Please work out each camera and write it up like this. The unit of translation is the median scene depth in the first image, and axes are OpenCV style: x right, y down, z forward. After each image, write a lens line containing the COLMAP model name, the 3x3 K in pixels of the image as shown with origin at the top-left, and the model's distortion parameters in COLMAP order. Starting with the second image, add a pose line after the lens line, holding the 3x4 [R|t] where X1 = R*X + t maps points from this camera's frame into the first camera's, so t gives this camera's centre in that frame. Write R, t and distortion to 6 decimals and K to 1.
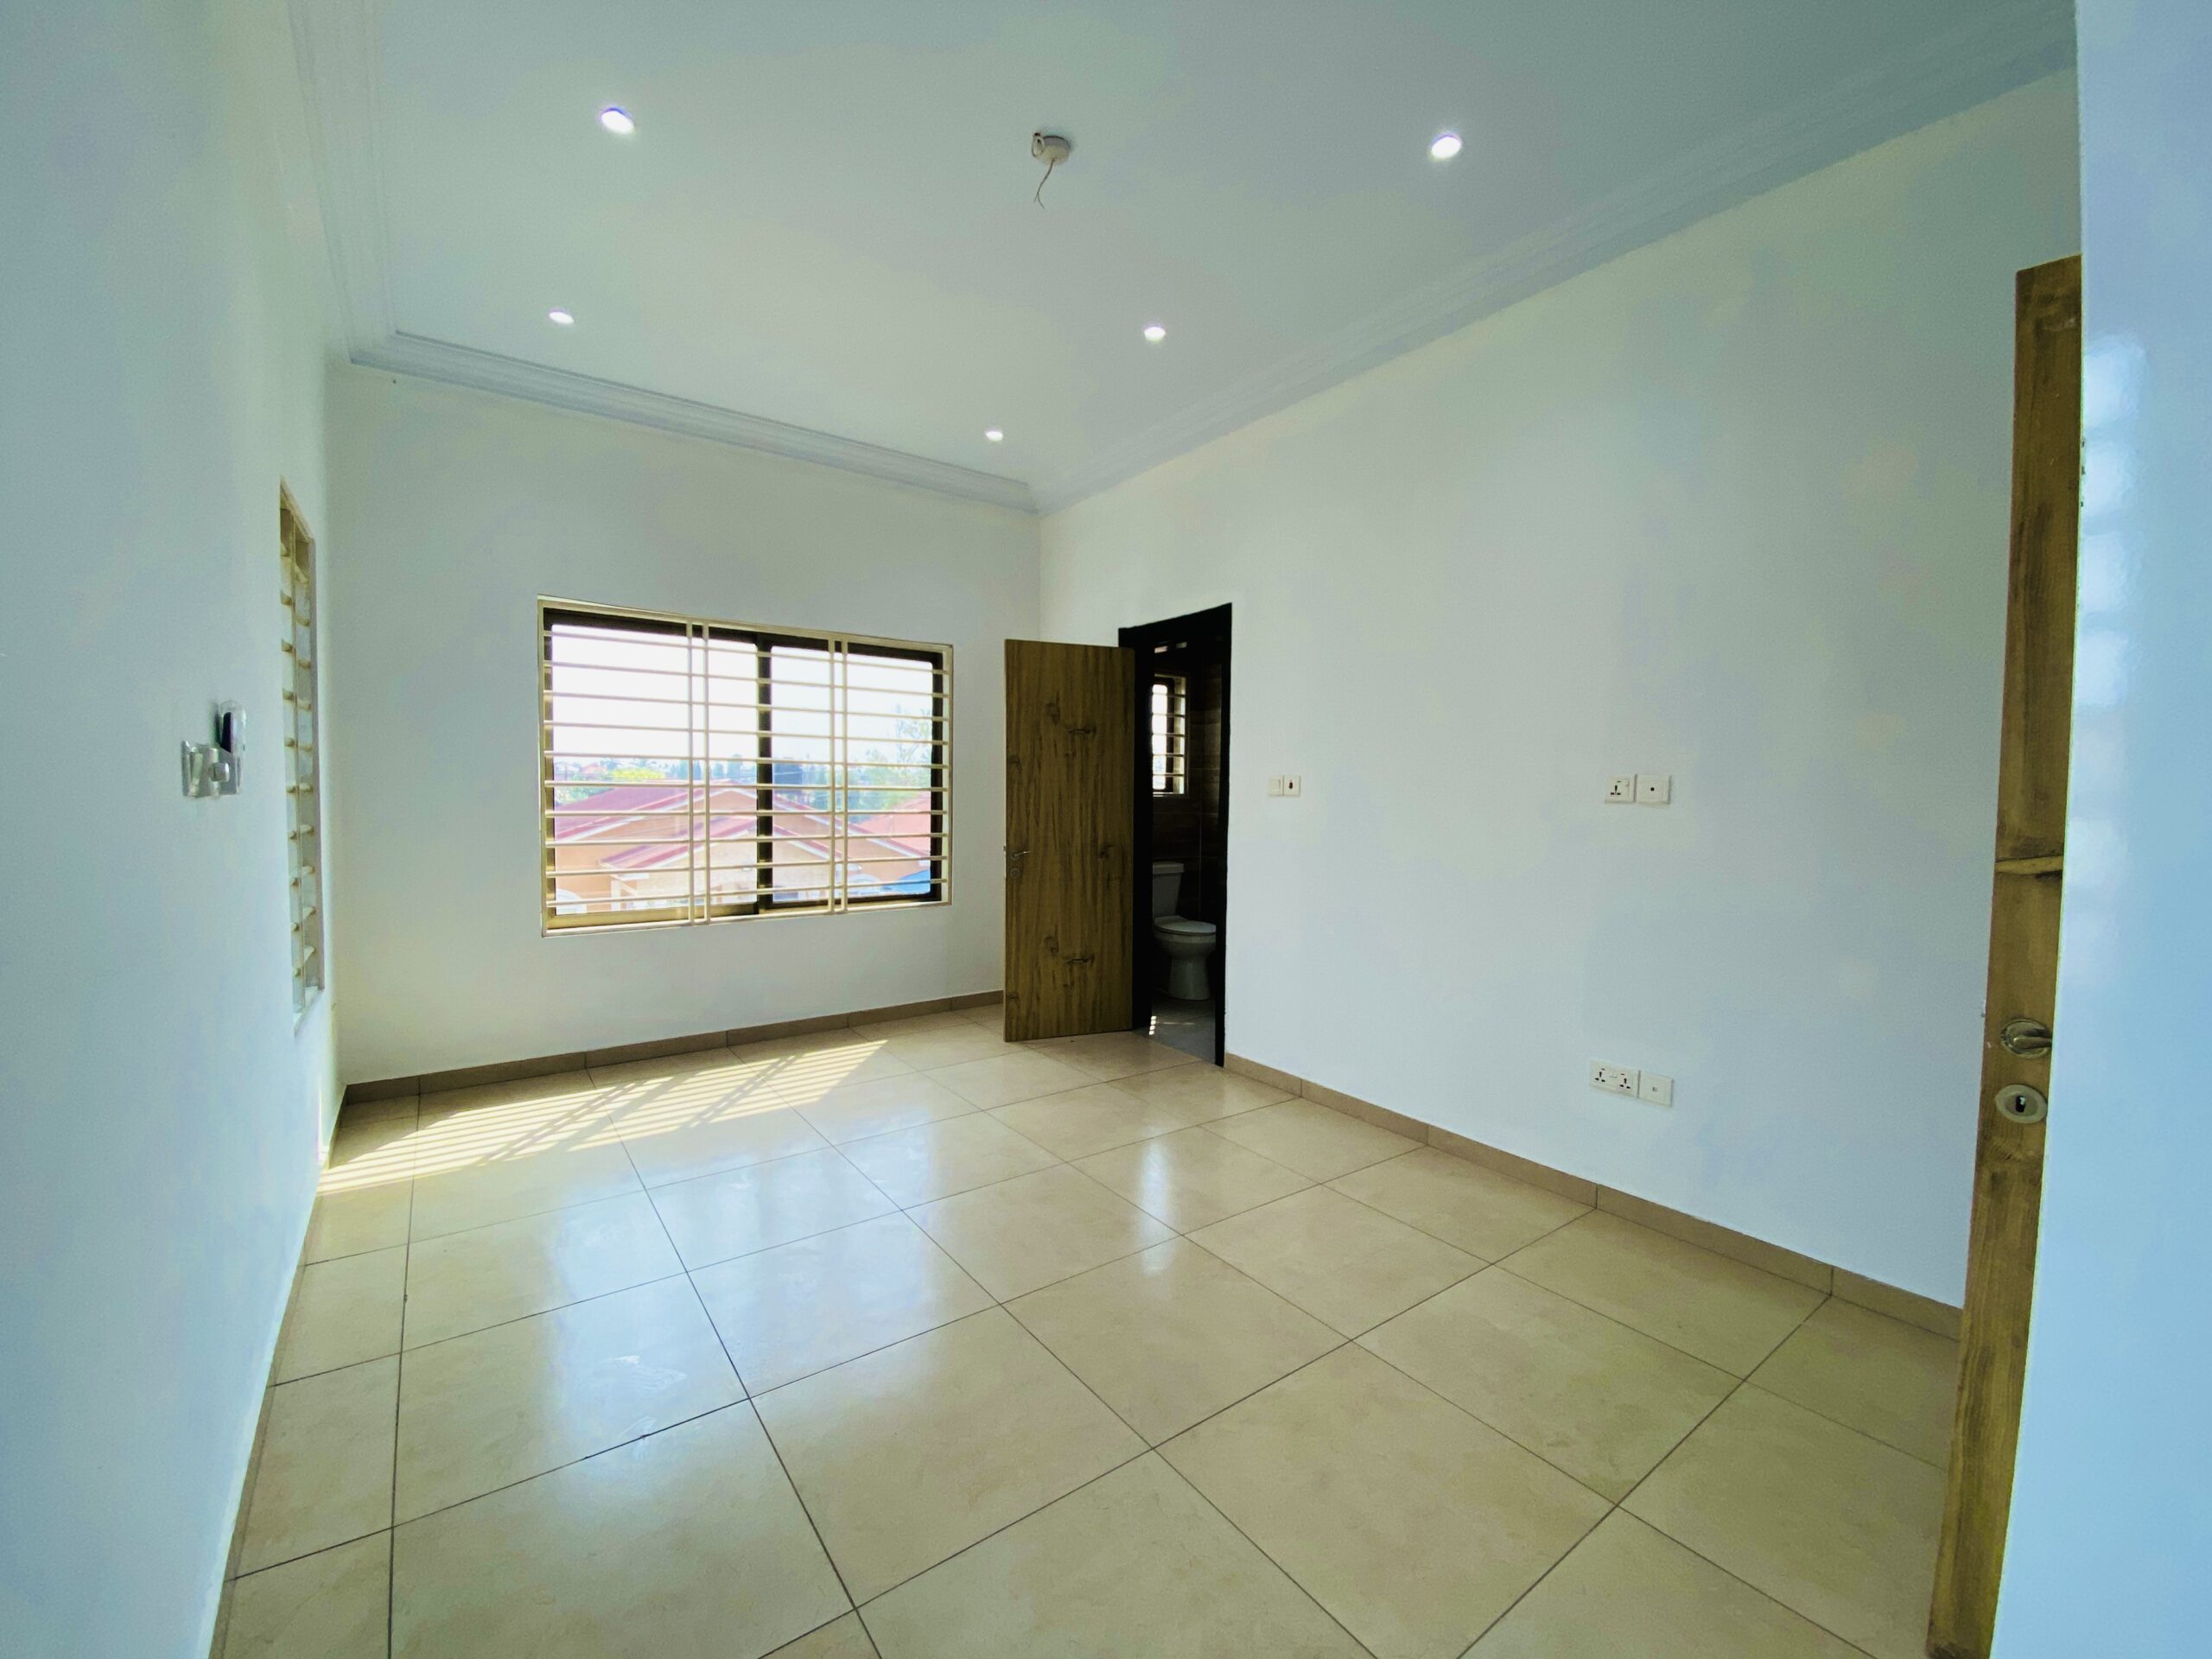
lens RADIAL K [[891.7, 0, 1109.3], [0, 891.7, 827.2], [0, 0, 1]] dist [0.016405, -0.017700]
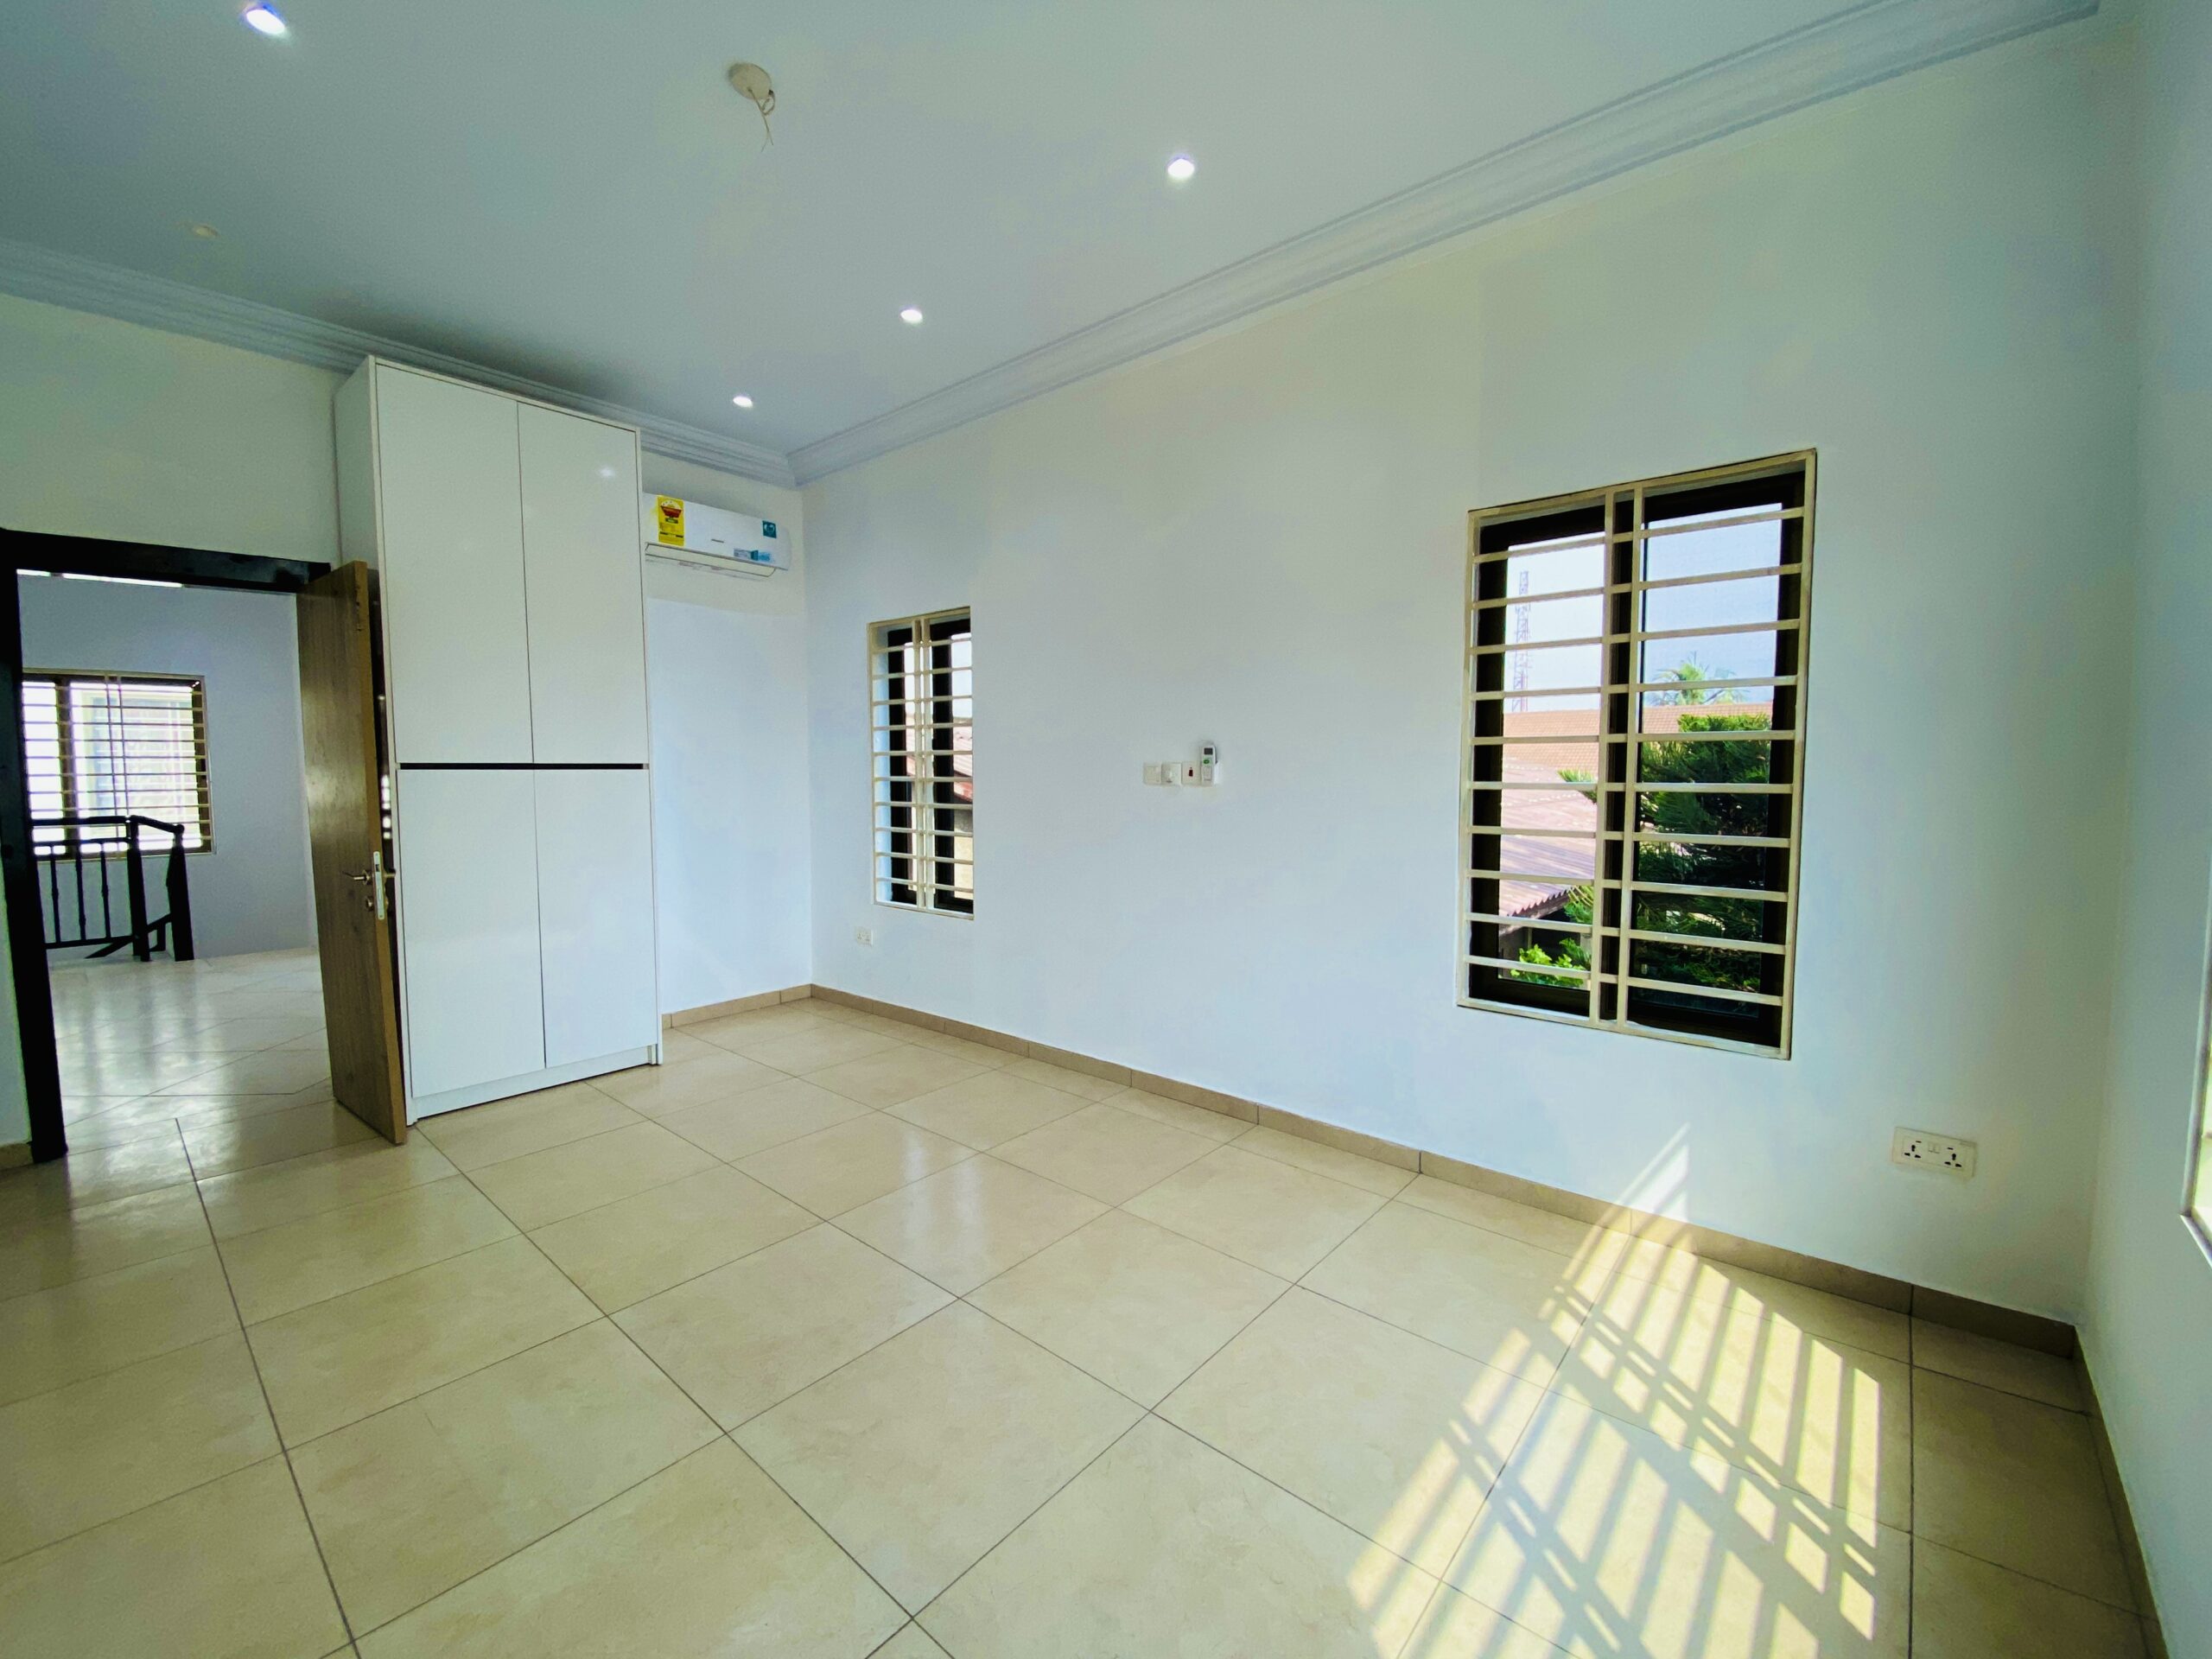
lens RADIAL K [[878.3, 0, 1109.6], [0, 878.3, 823.9], [0, 0, 1]] dist [0.011859, -0.011134]
pose [[-0.978687, -0.014552, -0.204842, -0.117014], [-0.033059, 0.995641, 0.087216, -0.041304], [0.202680, 0.092129, -0.974902, 1.069953]]
